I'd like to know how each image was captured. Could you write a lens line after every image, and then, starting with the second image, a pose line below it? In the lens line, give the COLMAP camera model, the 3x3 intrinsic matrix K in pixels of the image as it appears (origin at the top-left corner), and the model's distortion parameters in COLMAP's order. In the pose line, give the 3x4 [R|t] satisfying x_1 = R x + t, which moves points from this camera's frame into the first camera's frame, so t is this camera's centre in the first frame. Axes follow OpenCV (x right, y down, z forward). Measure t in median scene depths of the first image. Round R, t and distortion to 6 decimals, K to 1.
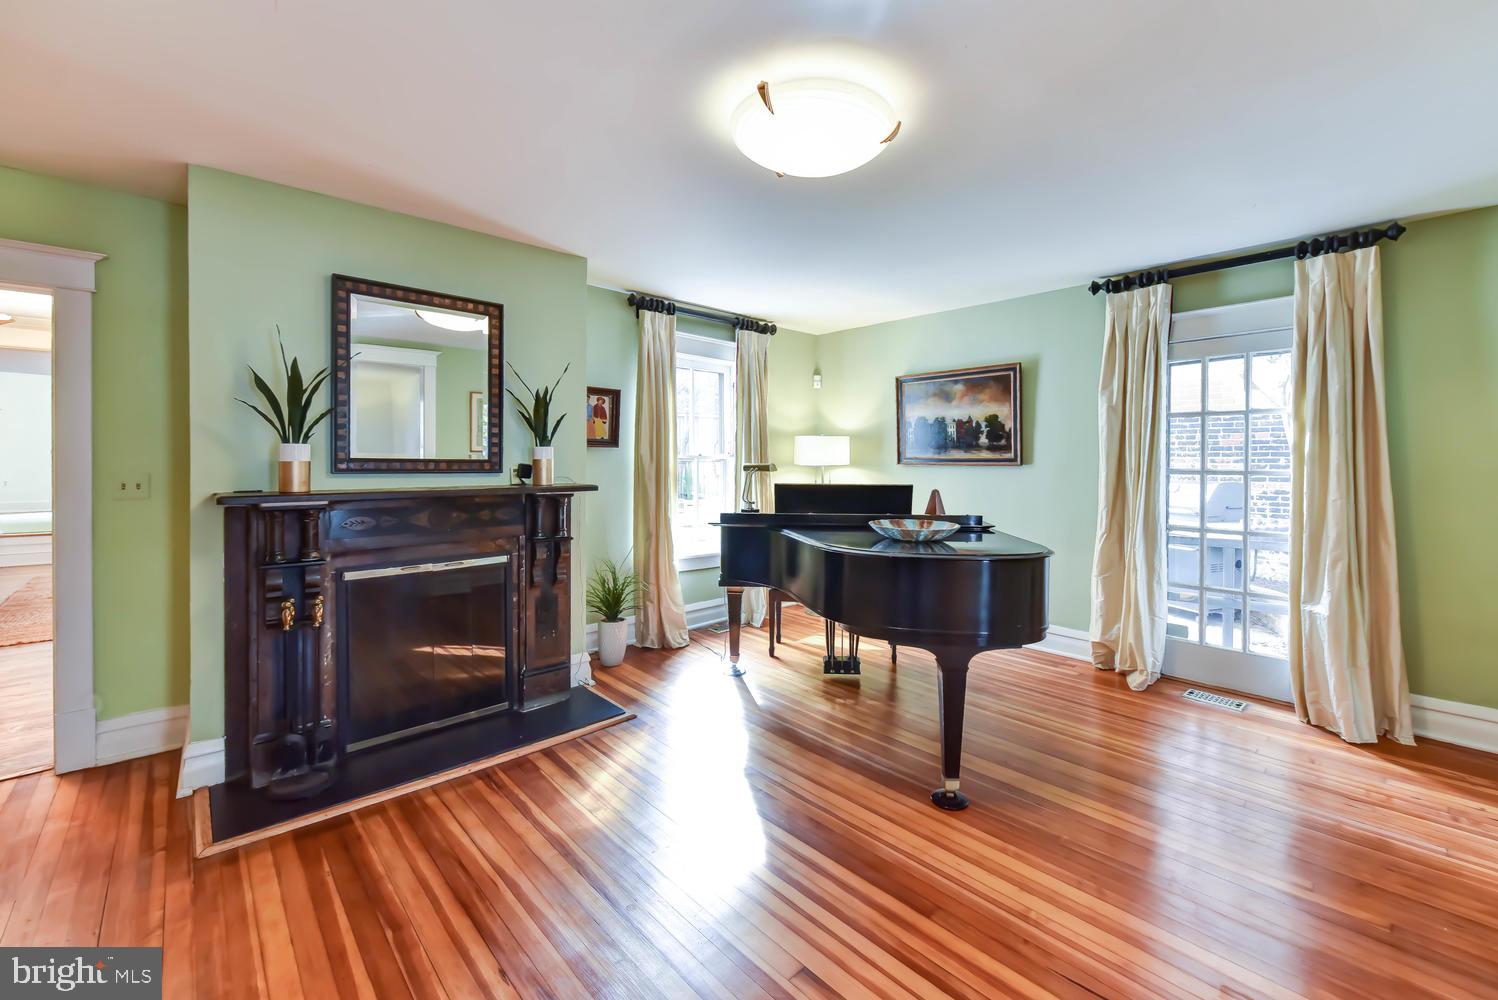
lens RADIAL K [[619.7, 0, 737.9], [0, 619.7, 463.7], [0, 0, 1]] dist [-0.001164, -0.000394]
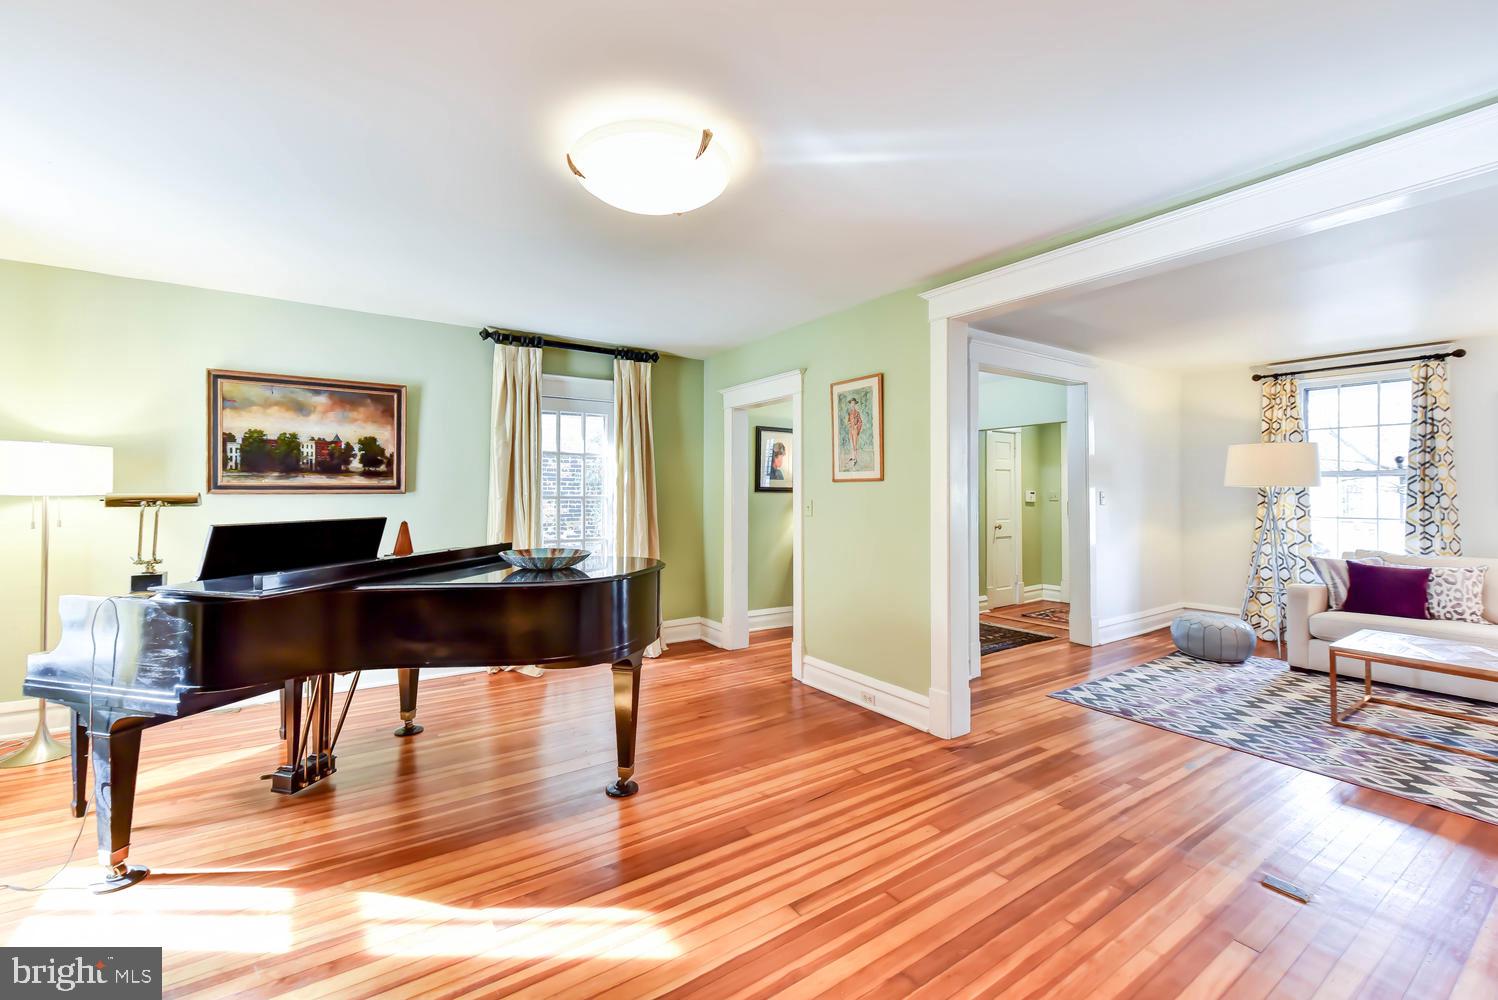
lens RADIAL K [[619.7, 0, 752.1], [0, 619.7, 485.6], [0, 0, 1]] dist [-0.001164, -0.000394]
pose [[0.126717, 0.003346, 0.991933, -0.472872], [-0.003430, 0.999990, -0.002935, -0.008845], [-0.991933, -0.003031, 0.126727, 0.383973]]
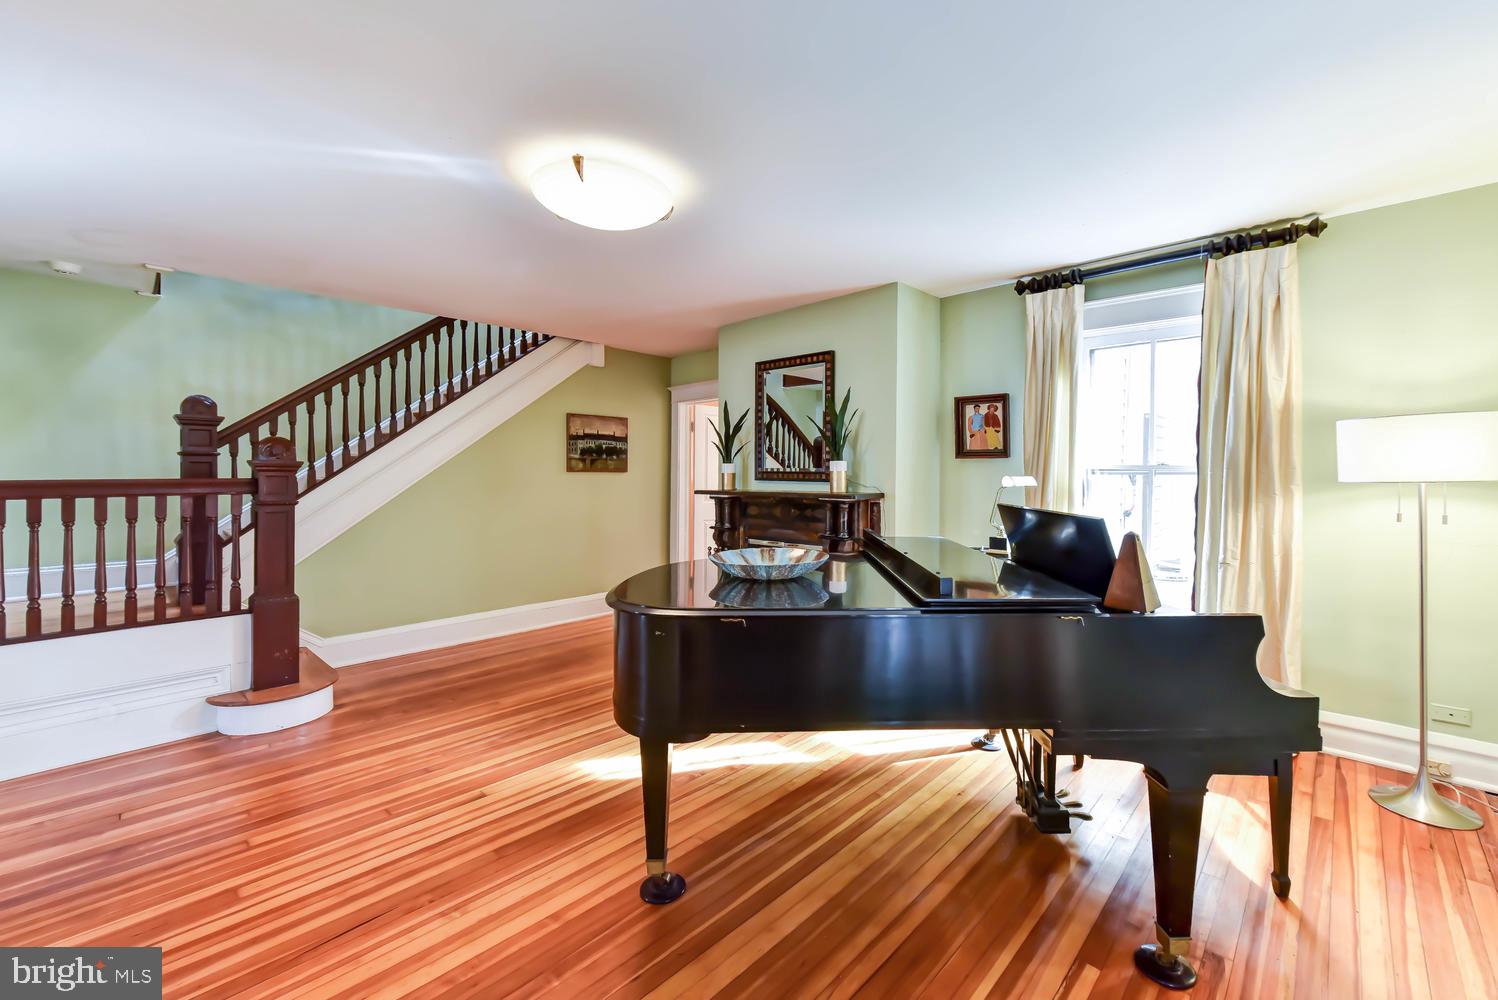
lens RADIAL K [[589.0, 0, 789.8], [0, 589.0, 472.0], [0, 0, 1]] dist [0.003235, -0.000166]
pose [[0.109847, 0.001675, -0.993947, 0.703552], [-0.001256, 0.999998, 0.001547, -0.006967], [0.993948, 0.001079, 0.109848, 0.668980]]
